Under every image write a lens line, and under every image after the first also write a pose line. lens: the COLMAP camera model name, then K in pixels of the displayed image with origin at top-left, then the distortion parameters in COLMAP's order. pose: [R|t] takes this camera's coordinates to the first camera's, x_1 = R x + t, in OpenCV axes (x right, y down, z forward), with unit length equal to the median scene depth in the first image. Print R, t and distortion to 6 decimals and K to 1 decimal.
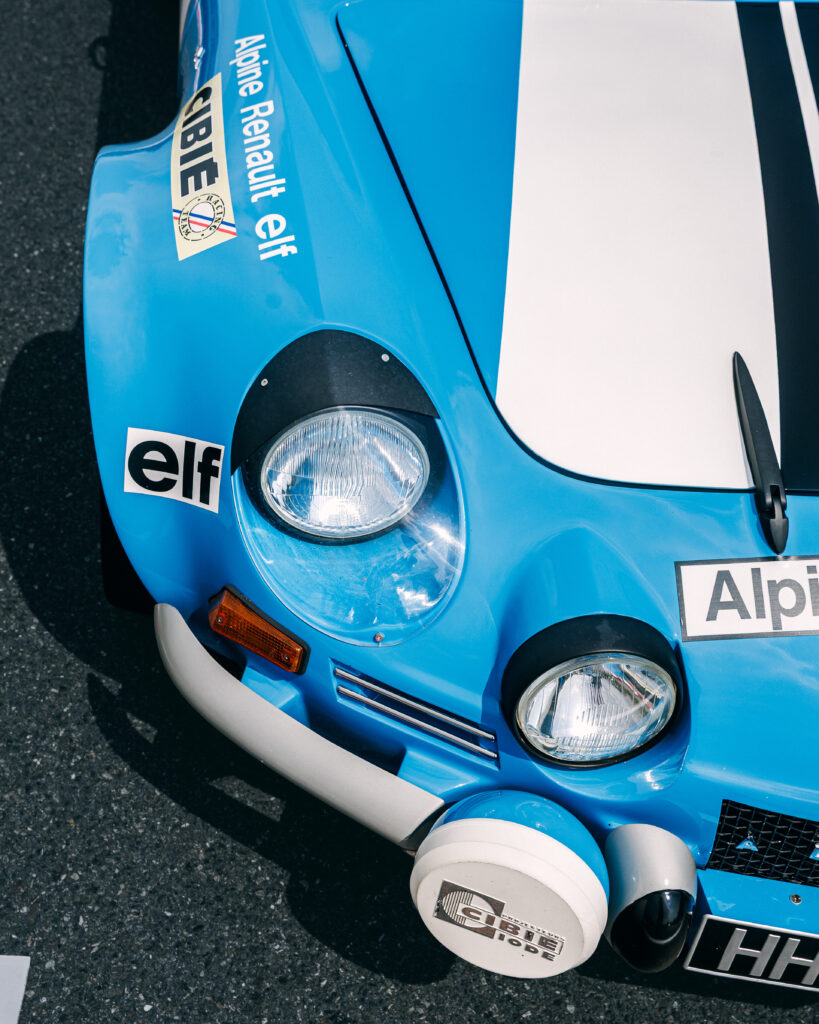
lens RADIAL K [[1465.2, 0, 389.5], [0, 1465.2, 426.1], [0, 0, 1]] dist [0.013169, 0.000000]
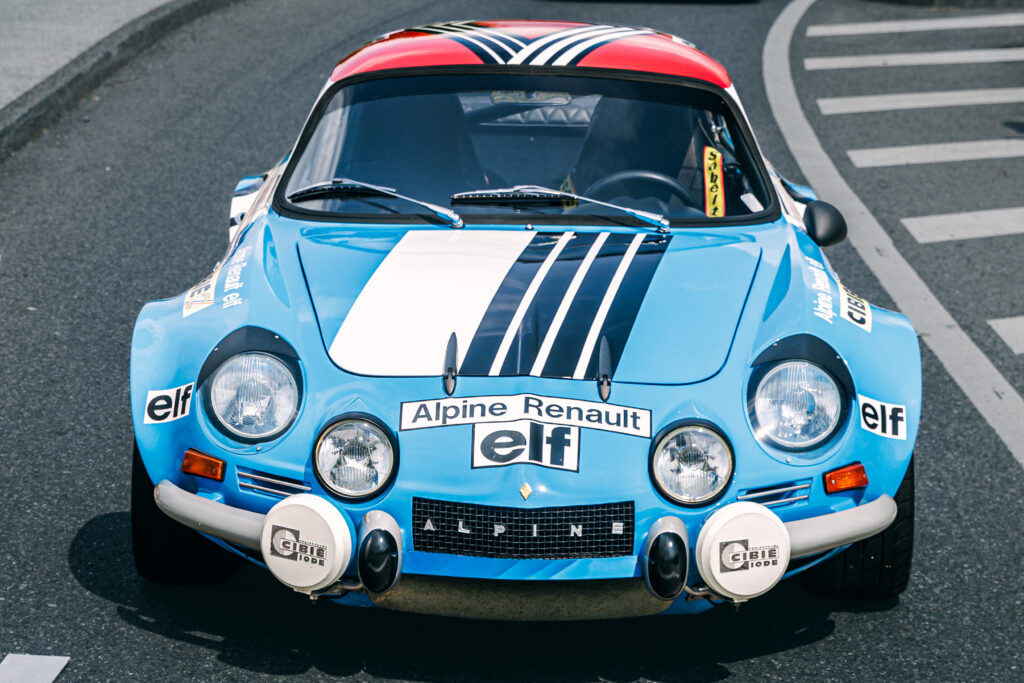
lens RADIAL K [[2994.6, 0, 509.6], [0, 2994.6, 341.4], [0, 0, 1]] dist [0.034465, 0.000000]
pose [[0.992962, -0.024278, -0.115919, 0.796830], [-0.032099, 0.886965, -0.460721, 1.856037], [0.114002, 0.461199, 0.879943, -2.583822]]
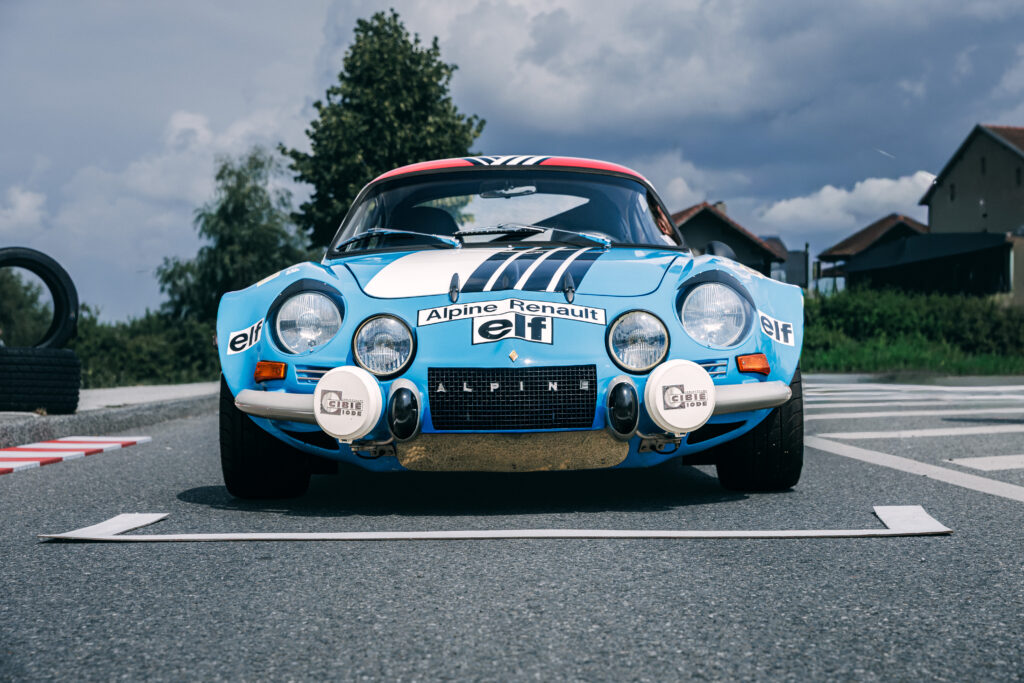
lens RADIAL K [[1845.6, 0, 534.1], [0, 1845.6, 345.9], [0, 0, 1]] dist [-0.026638, 0.000000]
pose [[0.993020, -0.080836, -0.085890, 0.670166], [0.009380, 0.780023, -0.625681, 2.198293], [0.117574, 0.620508, 0.775337, -1.527731]]
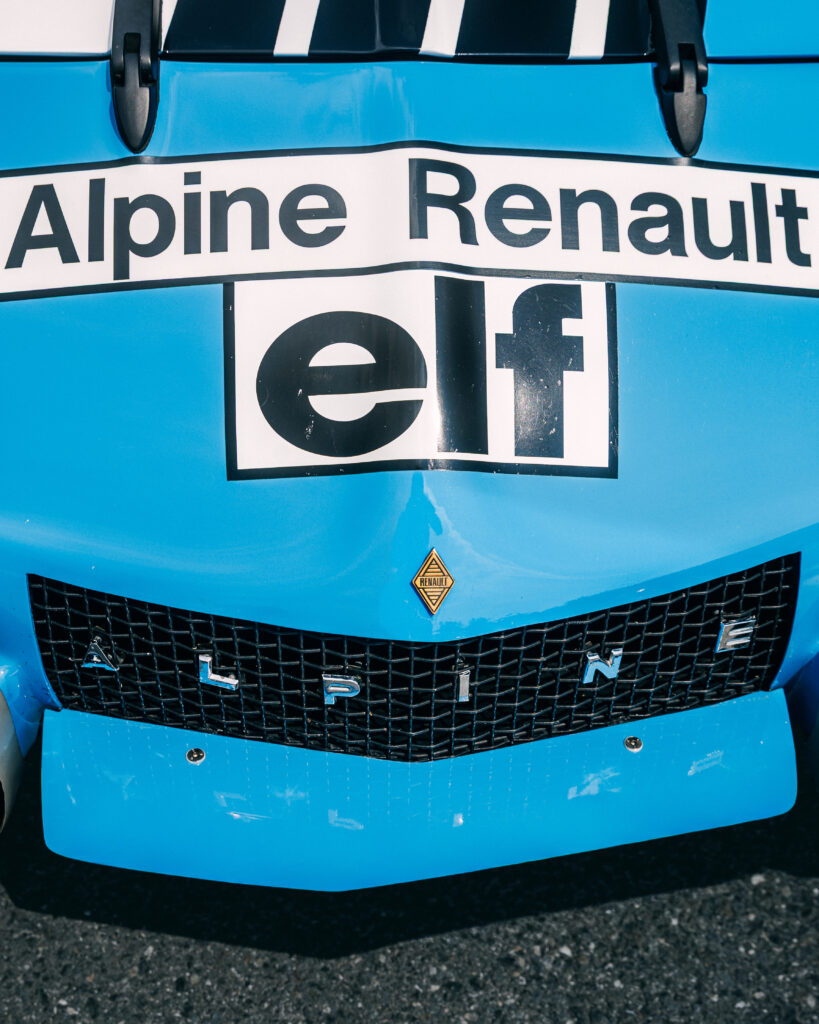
lens RADIAL K [[1563.9, 0, 414.5], [0, 1563.9, 563.3], [0, 0, 1]] dist [0.000149, 0.000000]
pose [[0.997972, -0.005324, -0.063427, 0.391678], [0.009985, 0.997254, 0.073386, 0.193363], [0.062862, -0.073870, 0.995285, 0.372778]]
